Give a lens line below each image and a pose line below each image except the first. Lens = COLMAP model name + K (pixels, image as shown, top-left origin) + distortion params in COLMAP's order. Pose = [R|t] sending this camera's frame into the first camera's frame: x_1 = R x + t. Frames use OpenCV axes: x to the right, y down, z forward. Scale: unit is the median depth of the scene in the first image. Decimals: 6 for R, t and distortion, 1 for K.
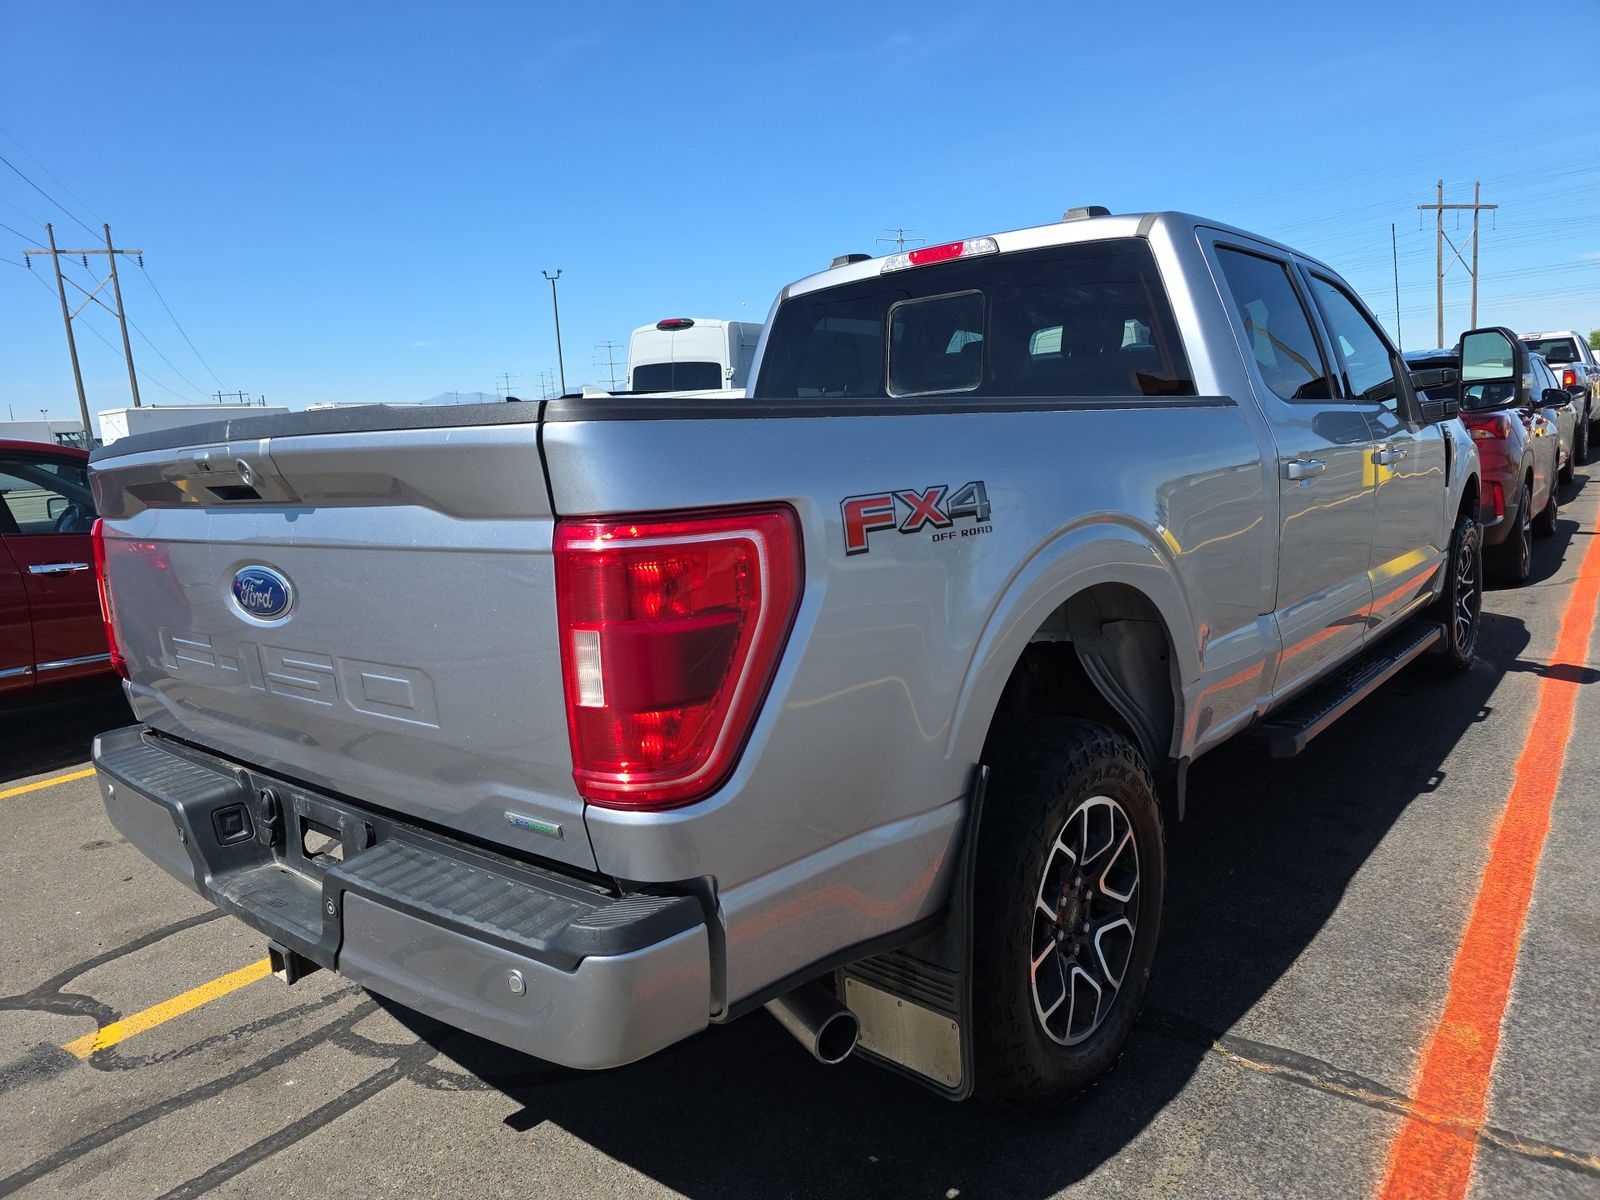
lens RADIAL K [[1070.2, 0, 800.0], [0, 1070.2, 600.0], [0, 0, 1]] dist [0.053045, -0.063038]
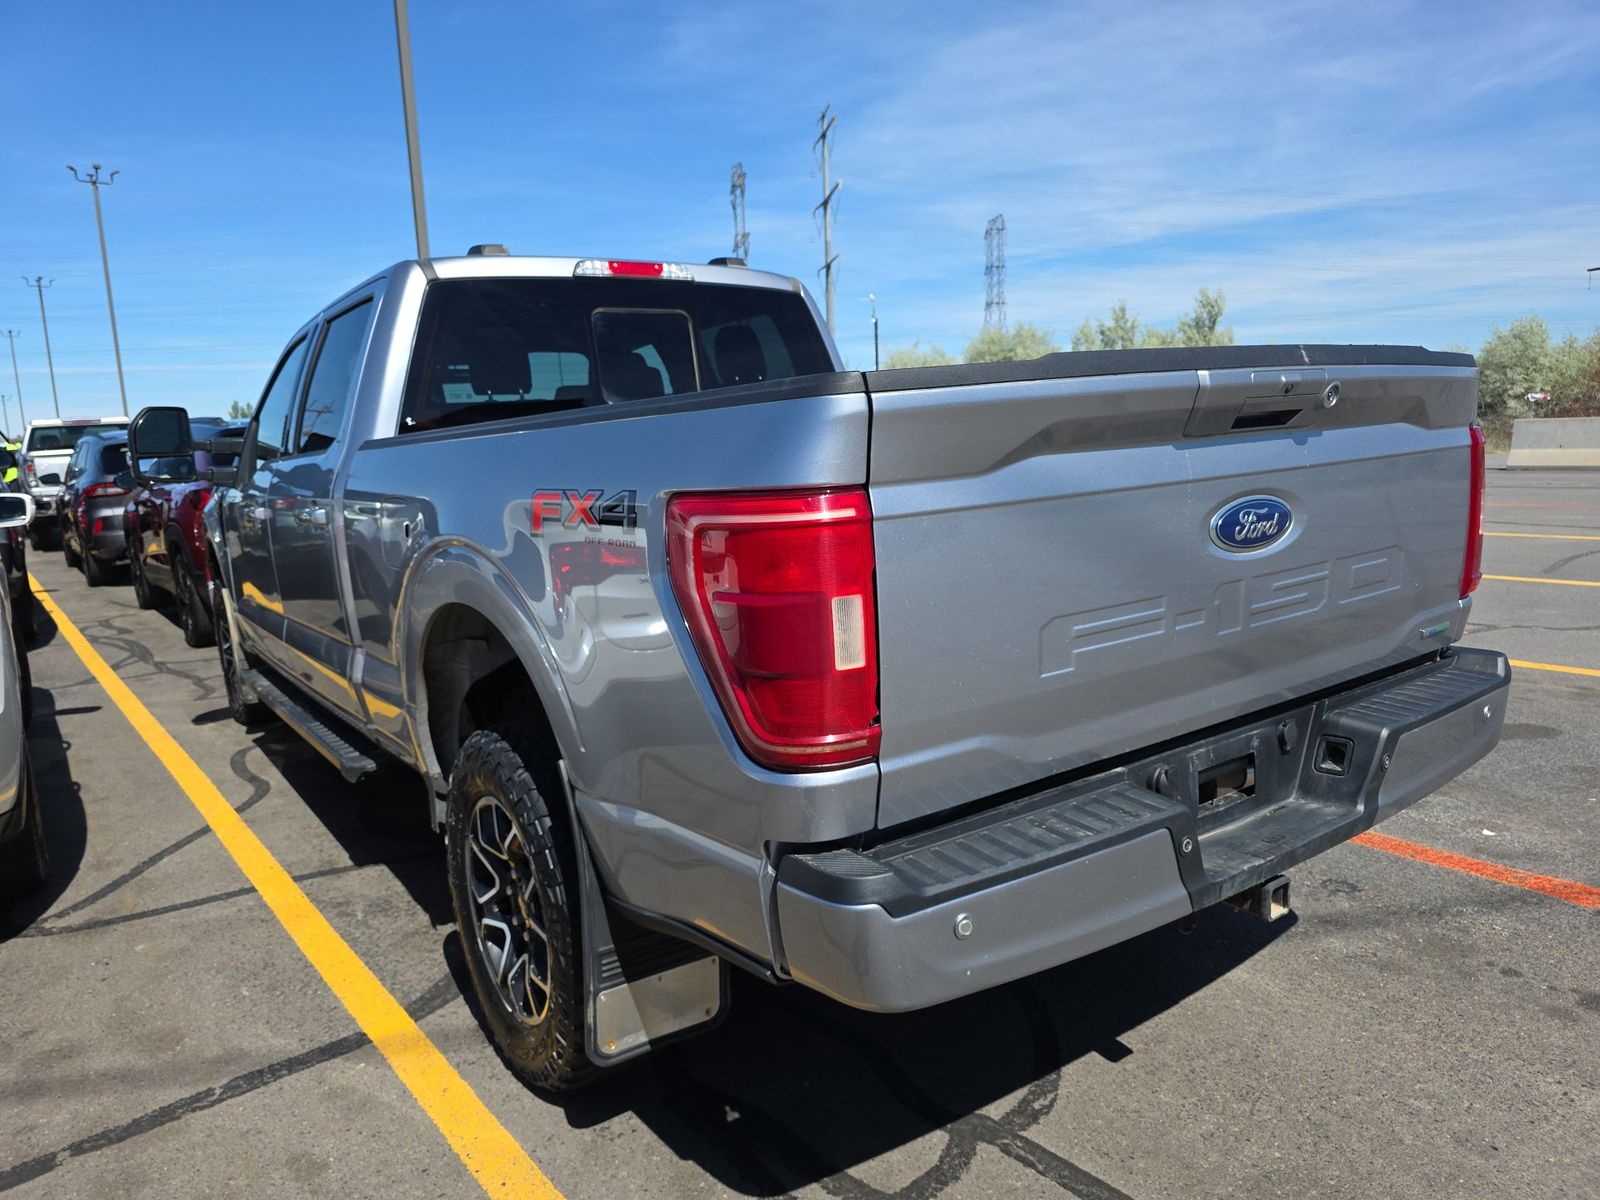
lens RADIAL K [[1070.2, 0, 800.0], [0, 1070.2, 600.0], [0, 0, 1]] dist [0.053045, -0.063038]
pose [[0.258613, -0.101716, 0.960611, -0.896525], [0.184383, 0.981355, 0.054273, -0.038915], [-0.948220, 0.163085, 0.272546, 0.651412]]
